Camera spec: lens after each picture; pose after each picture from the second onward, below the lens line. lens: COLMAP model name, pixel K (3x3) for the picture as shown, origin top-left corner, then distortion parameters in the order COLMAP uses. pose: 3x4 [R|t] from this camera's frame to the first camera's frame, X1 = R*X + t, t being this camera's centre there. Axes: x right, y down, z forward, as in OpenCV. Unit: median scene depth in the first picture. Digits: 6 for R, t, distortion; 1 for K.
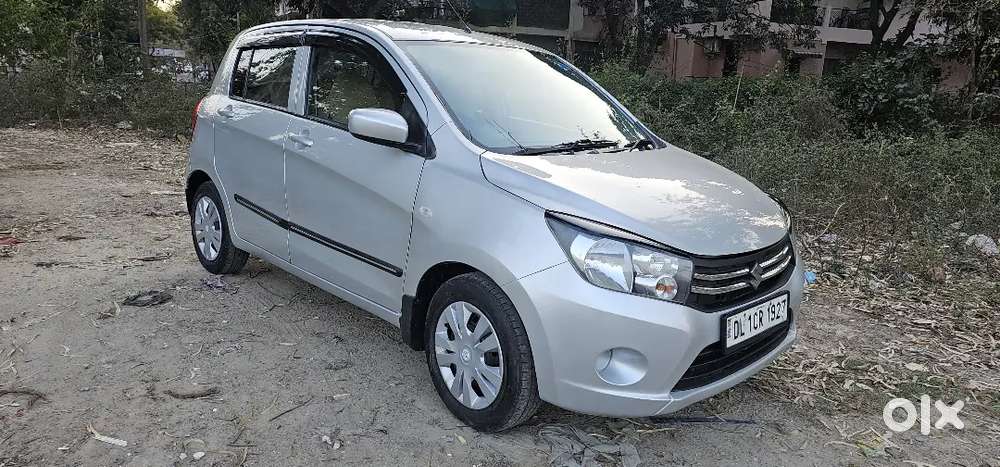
lens RADIAL K [[661.2, 0, 500.0], [0, 661.2, 233.5], [0, 0, 1]] dist [0.064420, -0.052485]
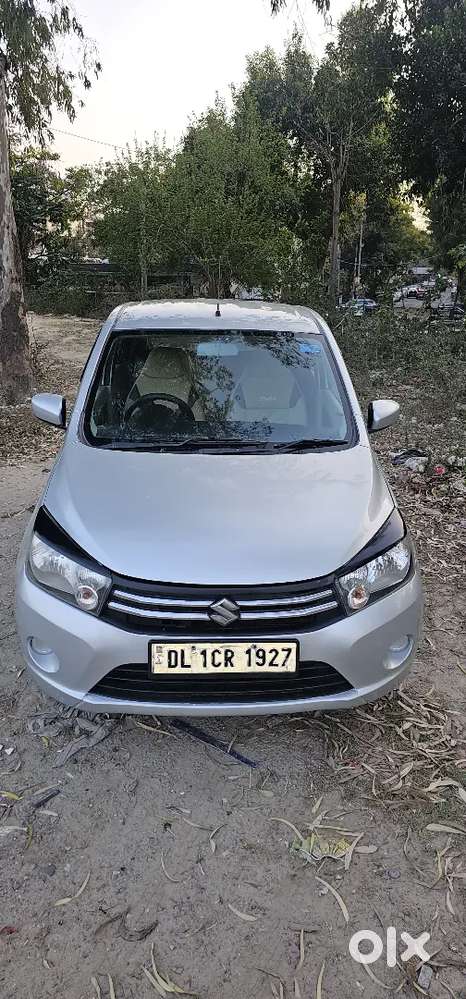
lens RADIAL K [[658.8, 0, 233.0], [0, 658.8, 499.5], [0, 0, 1]] dist [0.063543, -0.051654]
pose [[0.753850, 0.174200, -0.633533, 1.010579], [-0.126616, 0.984656, 0.120084, -0.215645], [0.644731, -0.010310, 0.764340, 0.328131]]
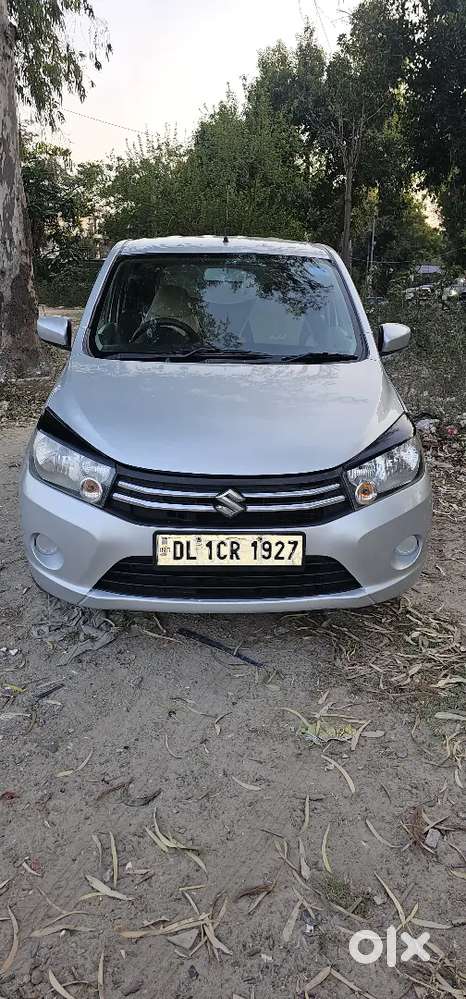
lens RADIAL K [[660.5, 0, 237.4], [0, 660.5, 499.8], [0, 0, 1]] dist [0.064420, -0.052485]
pose [[0.746983, 0.174174, -0.641623, 1.036605], [-0.126614, 0.984680, 0.119895, -0.053731], [0.652676, -0.008321, 0.757592, 0.342165]]
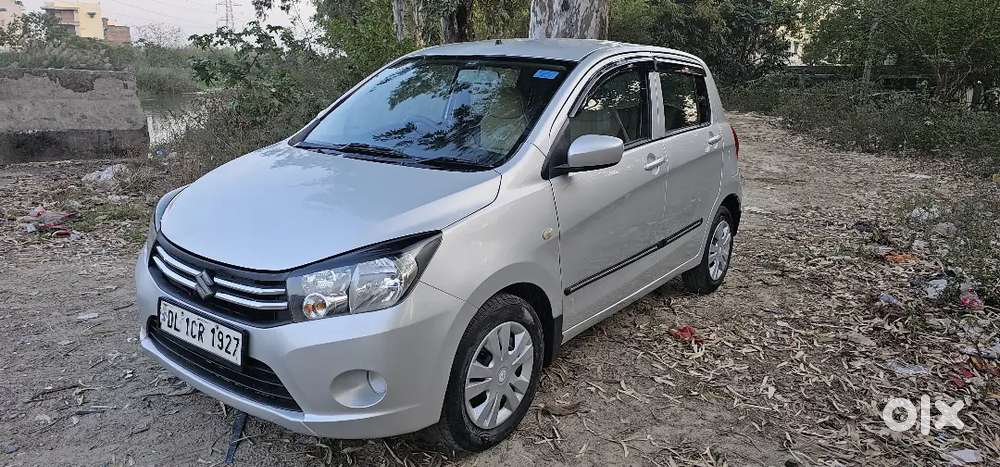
lens RADIAL K [[661.2, 0, 500.0], [0, 661.2, 233.5], [0, 0, 1]] dist [0.064420, -0.052485]
pose [[0.185683, 0.189315, -0.964200, 1.439427], [-0.242734, 0.959690, 0.141684, -0.254523], [0.952157, 0.207736, 0.224151, 1.247789]]
